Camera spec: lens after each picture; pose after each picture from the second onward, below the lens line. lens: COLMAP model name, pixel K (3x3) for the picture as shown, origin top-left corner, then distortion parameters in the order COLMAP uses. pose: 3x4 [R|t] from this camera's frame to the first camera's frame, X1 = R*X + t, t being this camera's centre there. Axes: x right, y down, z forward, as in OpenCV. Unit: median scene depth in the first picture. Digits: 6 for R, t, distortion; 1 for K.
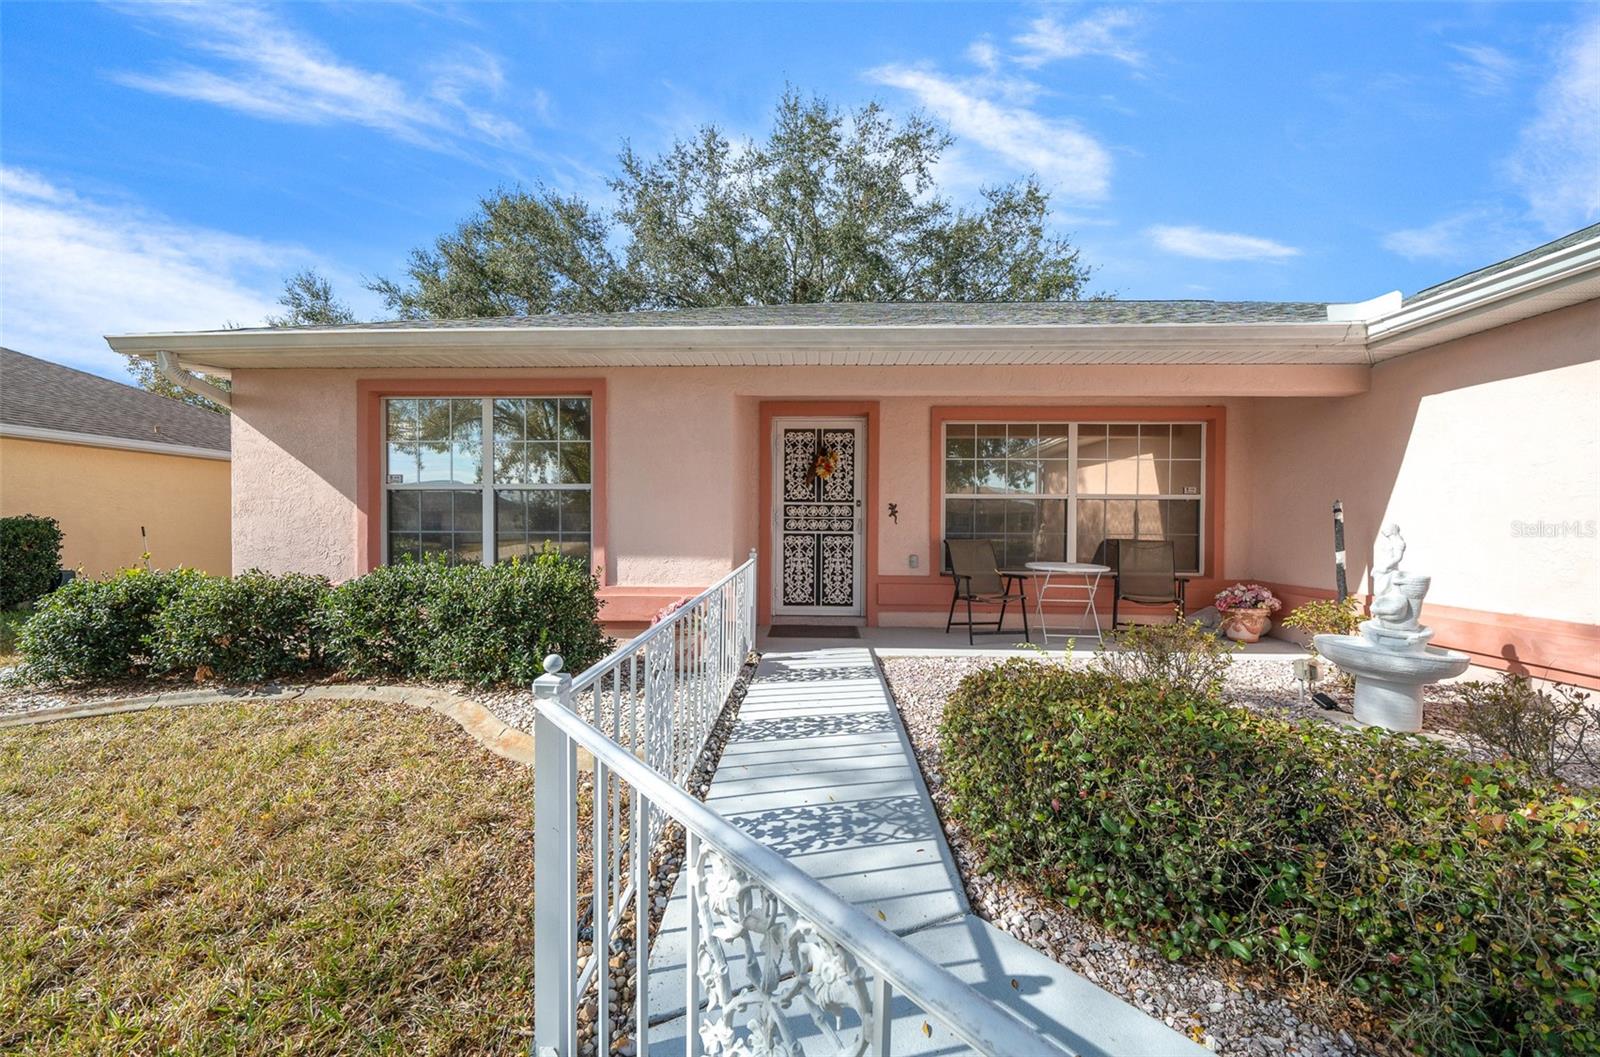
lens RADIAL K [[595.0, 0, 805.9], [0, 595.0, 533.7], [0, 0, 1]] dist [-0.013823, 0.000162]
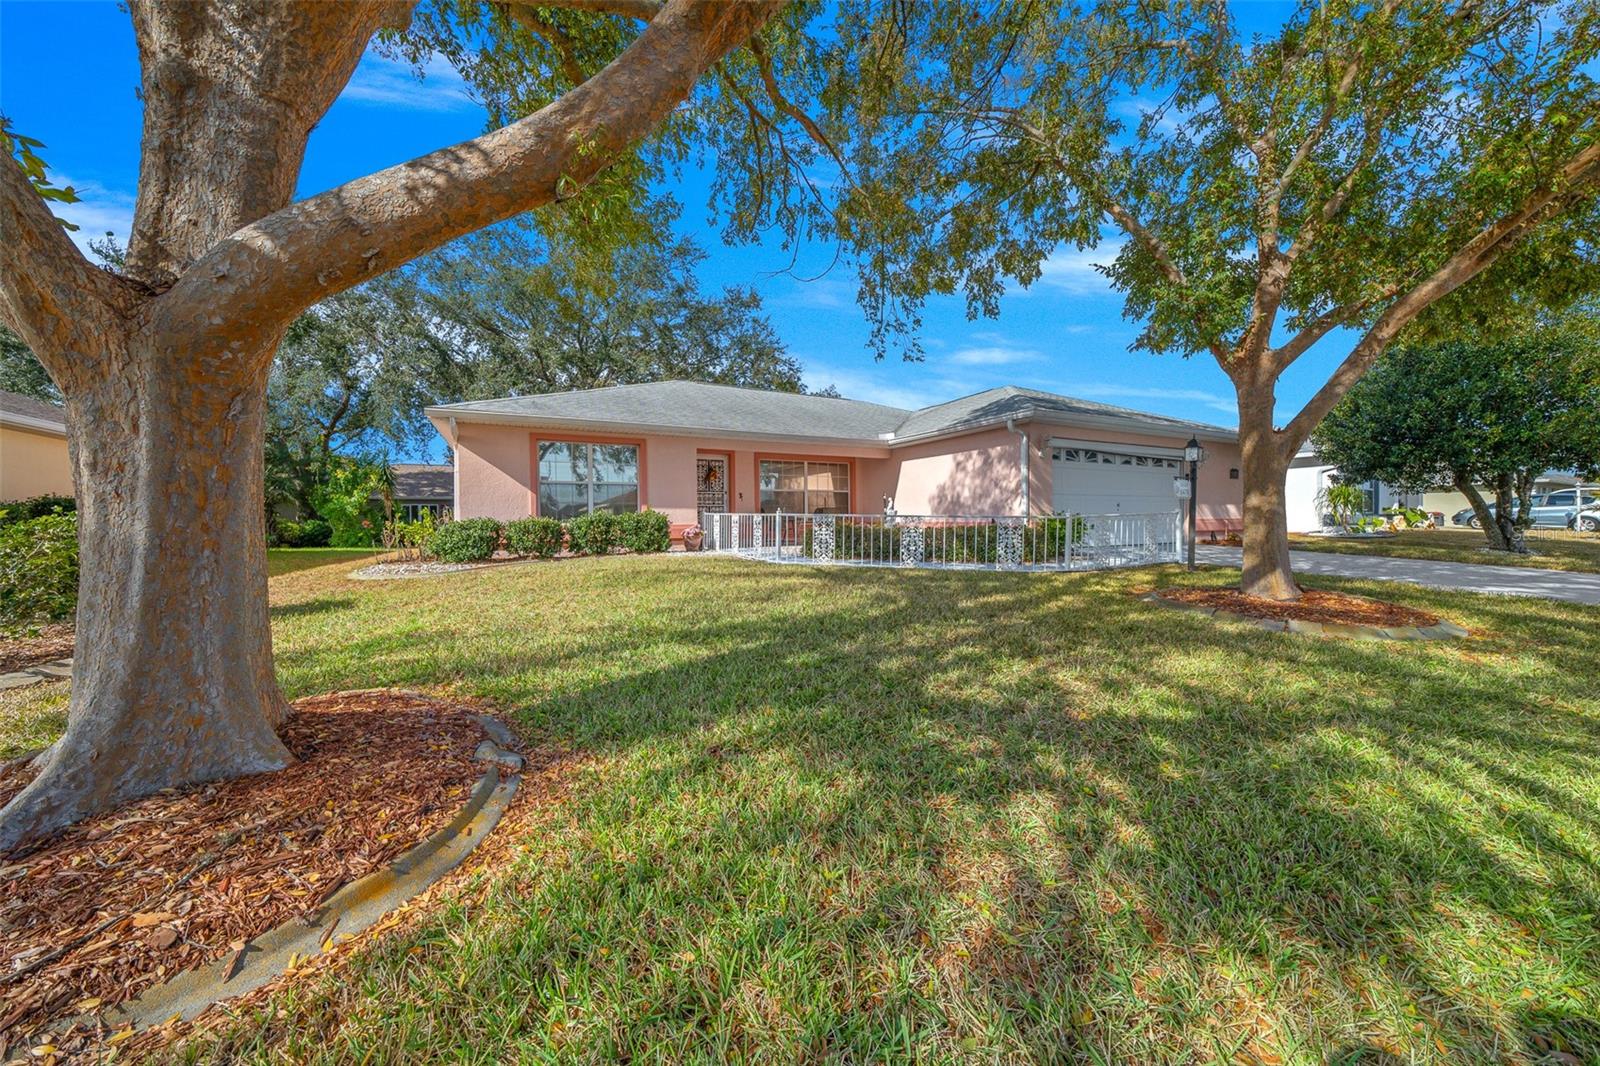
lens RADIAL K [[544.7, 0, 802.6], [0, 544.7, 522.2], [0, 0, 1]] dist [-0.007490, 0.000204]
pose [[0.862084, -0.016158, 0.506508, -0.816131], [0.018246, 0.999833, 0.000839, 0.075092], [-0.506437, 0.008519, 0.862235, -1.094074]]
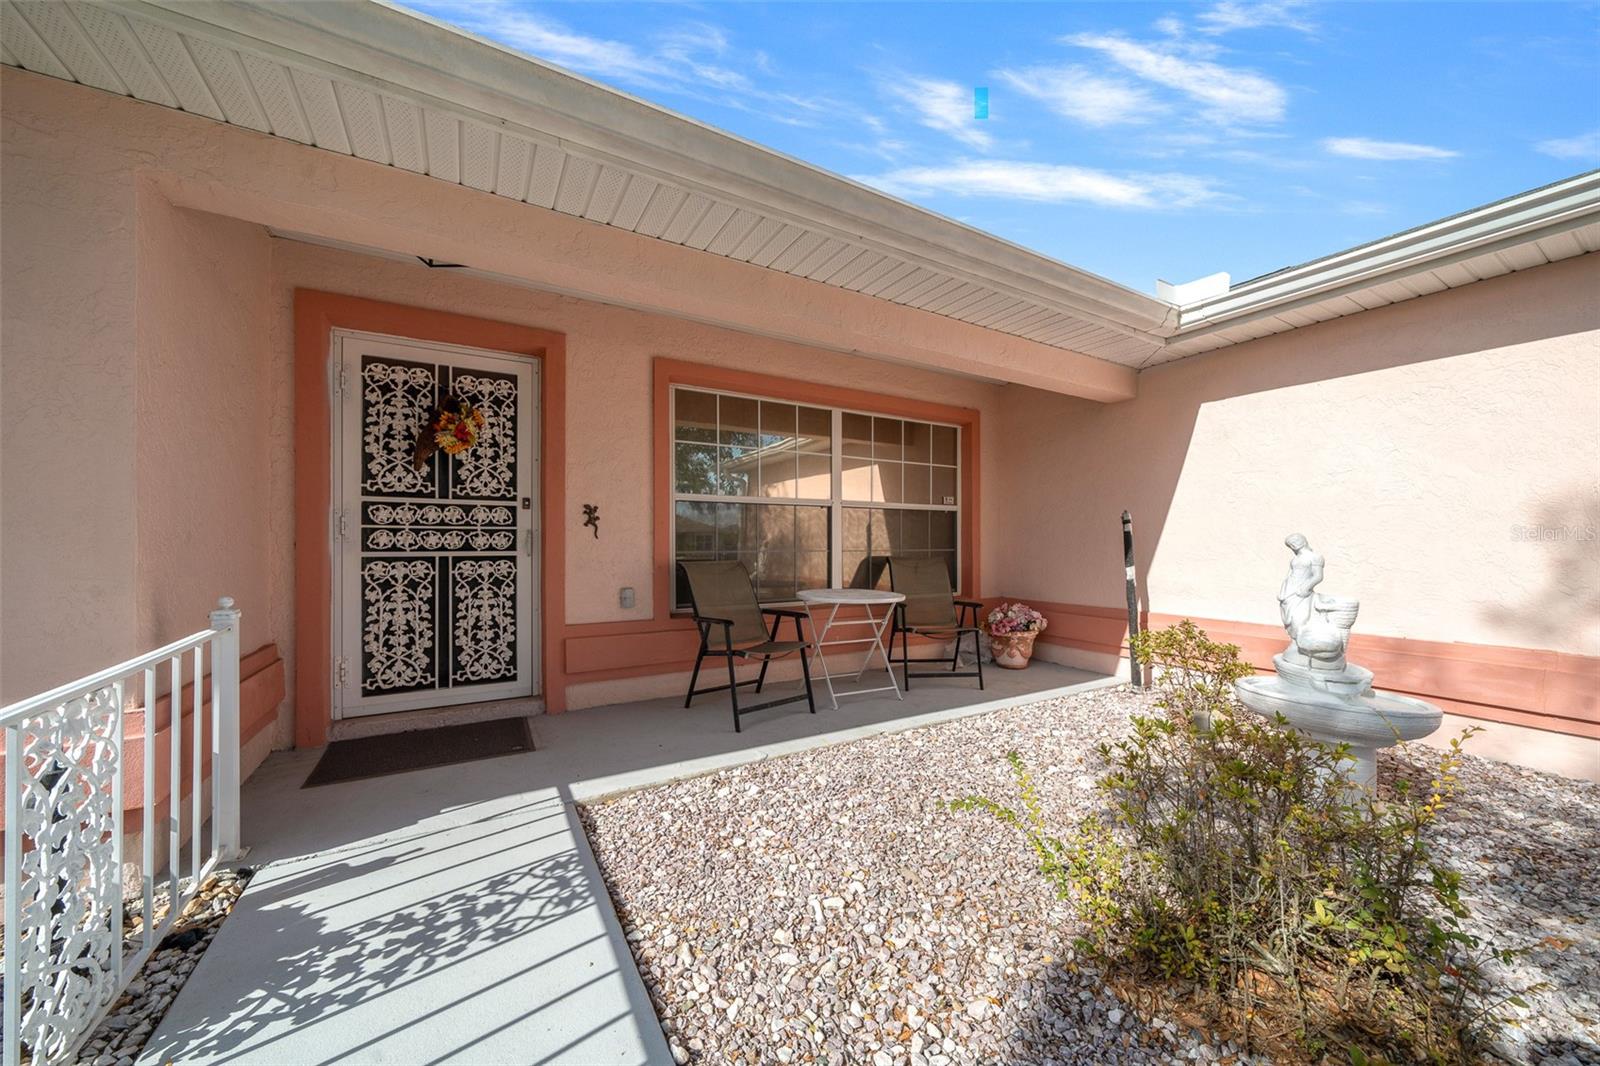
lens RADIAL K [[581.6, 0, 850.2], [0, 581.6, 545.4], [0, 0, 1]] dist [-0.004356, -0.000148]
pose [[0.821917, -0.007306, 0.569561, 0.027860], [0.012870, 0.999901, -0.005747, -0.002567], [-0.569462, 0.012054, 0.821929, 0.392124]]
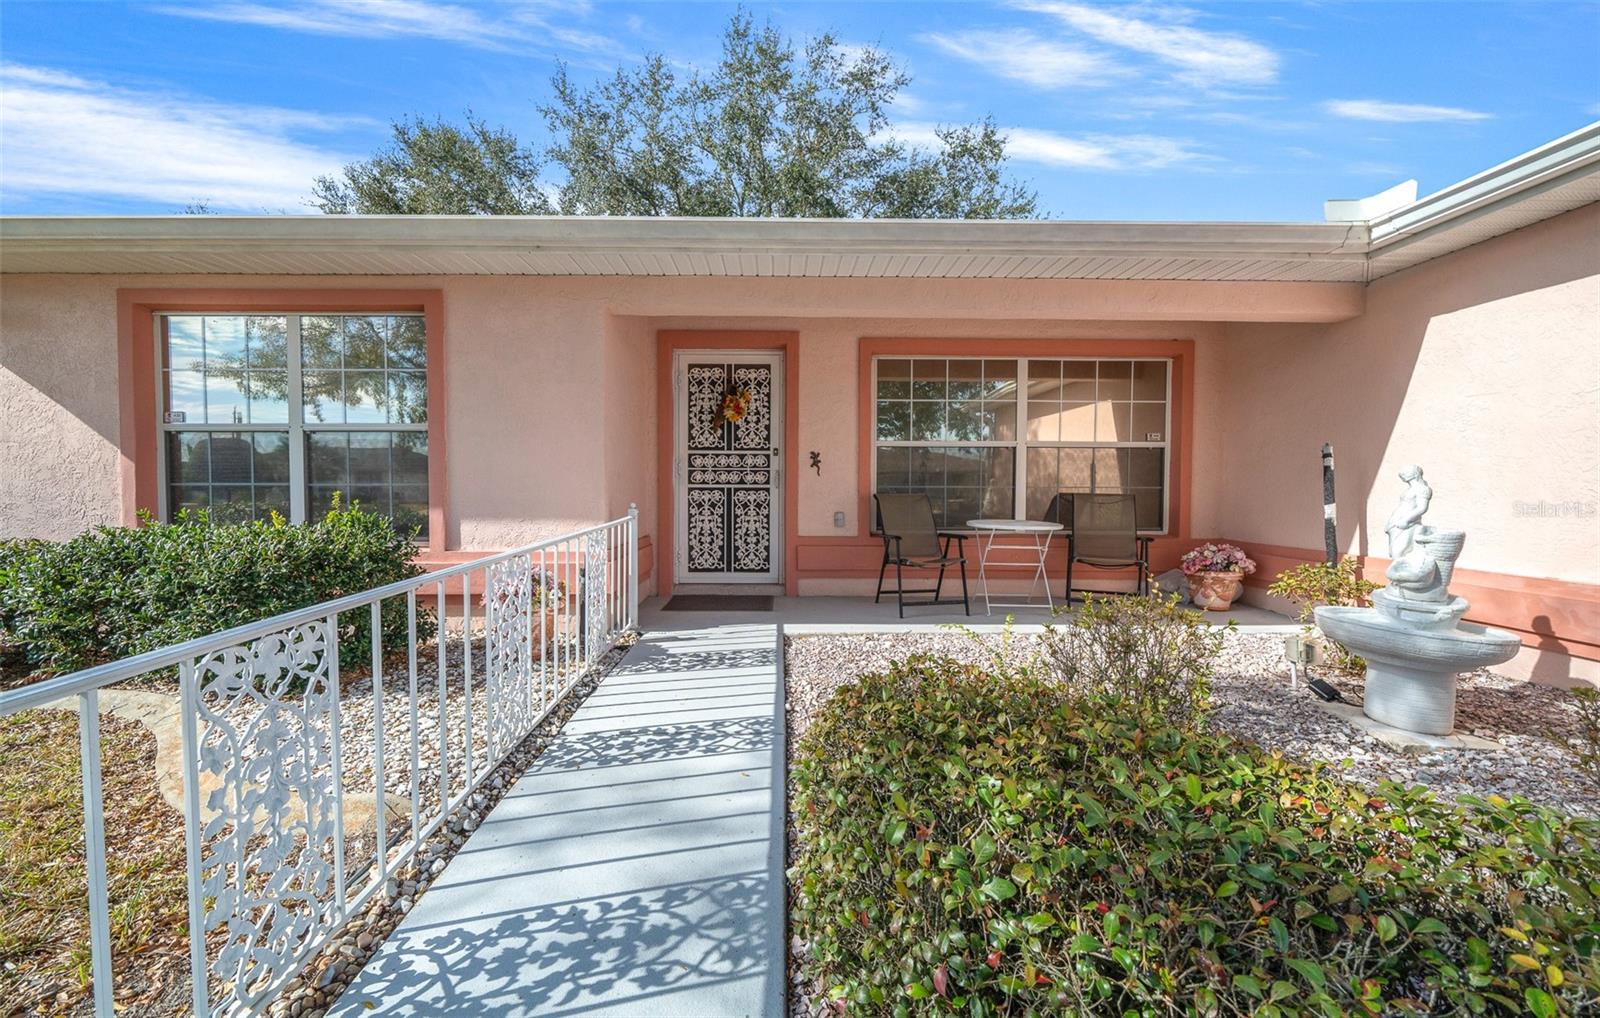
lens RADIAL K [[617.1, 0, 790.4], [0, 617.1, 506.9], [0, 0, 1]] dist [-0.010420, -0.000327]
pose [[0.998586, -0.003817, 0.053020, 0.069783], [0.002723, 0.999782, 0.020700, 0.010746], [-0.053087, -0.020526, 0.998379, 0.128257]]
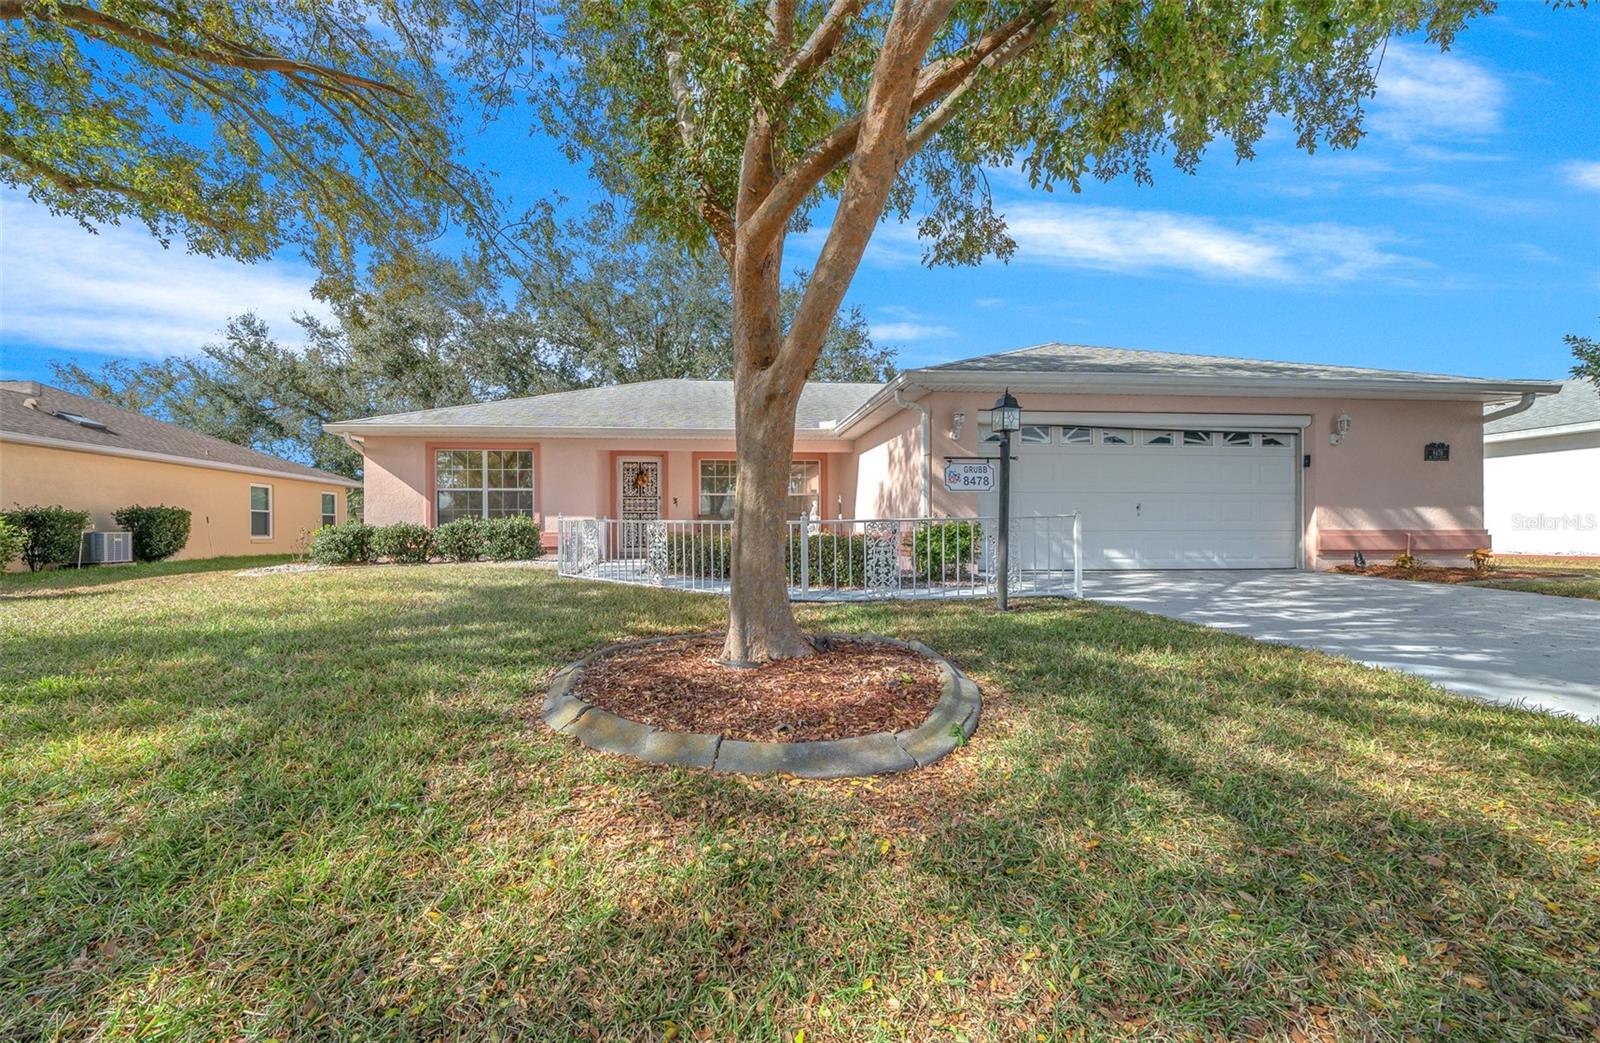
lens RADIAL K [[597.9, 0, 761.5], [0, 597.9, 524.7], [0, 0, 1]] dist [-0.008156, -0.000041]
pose [[0.991773, -0.005838, 0.127872, 0.196730], [0.008428, 0.999770, -0.019723, 0.098667], [-0.127728, 0.020638, 0.991595, -1.264956]]
